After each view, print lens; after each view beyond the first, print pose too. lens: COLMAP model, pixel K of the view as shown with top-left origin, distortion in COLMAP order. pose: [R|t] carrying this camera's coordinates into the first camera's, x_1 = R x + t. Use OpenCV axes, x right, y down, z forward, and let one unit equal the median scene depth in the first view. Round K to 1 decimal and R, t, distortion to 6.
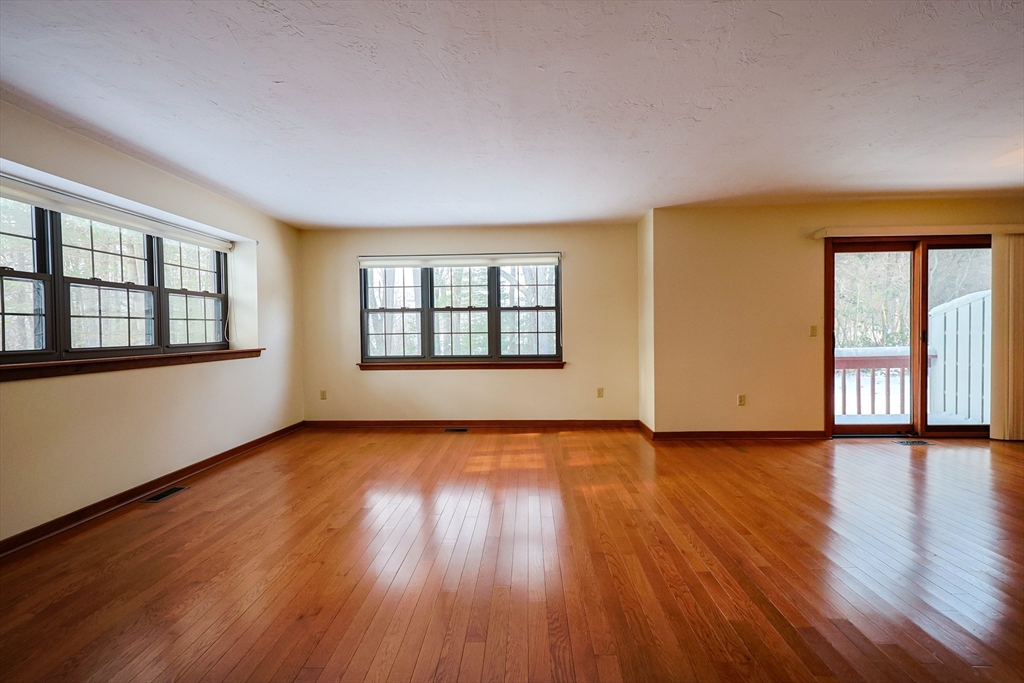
lens RADIAL K [[435.0, 0, 514.1], [0, 435.0, 338.3], [0, 0, 1]] dist [-0.000507, -0.000057]
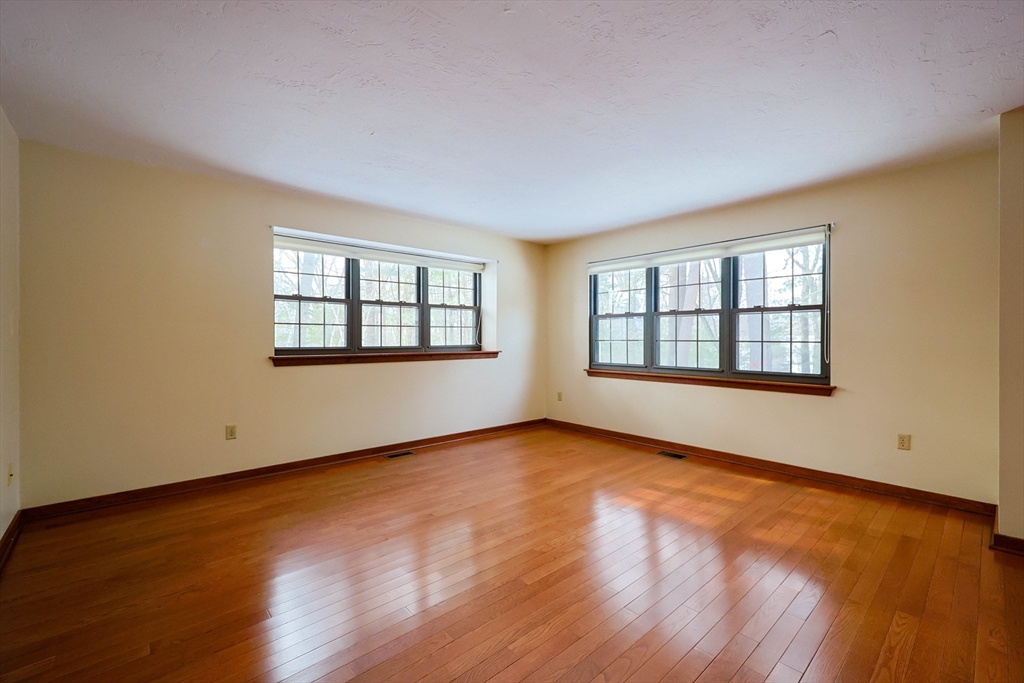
lens RADIAL K [[435.0, 0, 514.1], [0, 435.0, 338.3], [0, 0, 1]] dist [-0.000507, -0.000057]
pose [[0.695929, 0.013583, -0.717982, 0.275487], [-0.020898, 0.999781, -0.001343, -0.009782], [0.717806, 0.015939, 0.696061, 0.192863]]
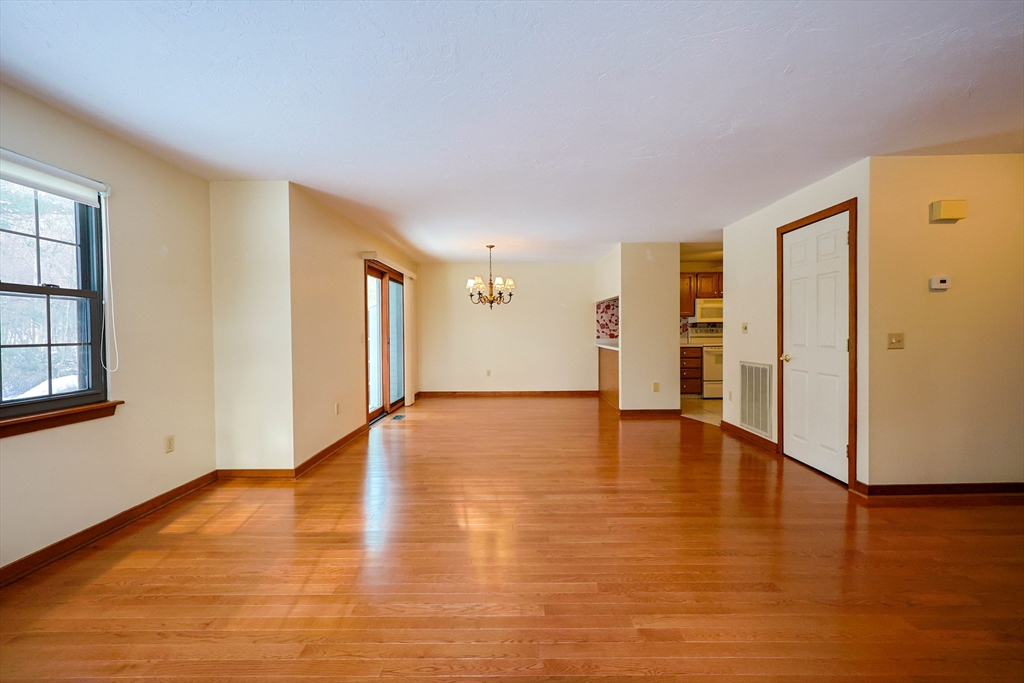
lens RADIAL K [[435.0, 0, 514.1], [0, 435.0, 338.3], [0, 0, 1]] dist [-0.000507, -0.000057]
pose [[-0.025569, -0.004212, 0.999664, -0.436868], [0.026818, 0.999628, 0.004898, -0.009958], [-0.999313, 0.026934, -0.025447, 0.593014]]
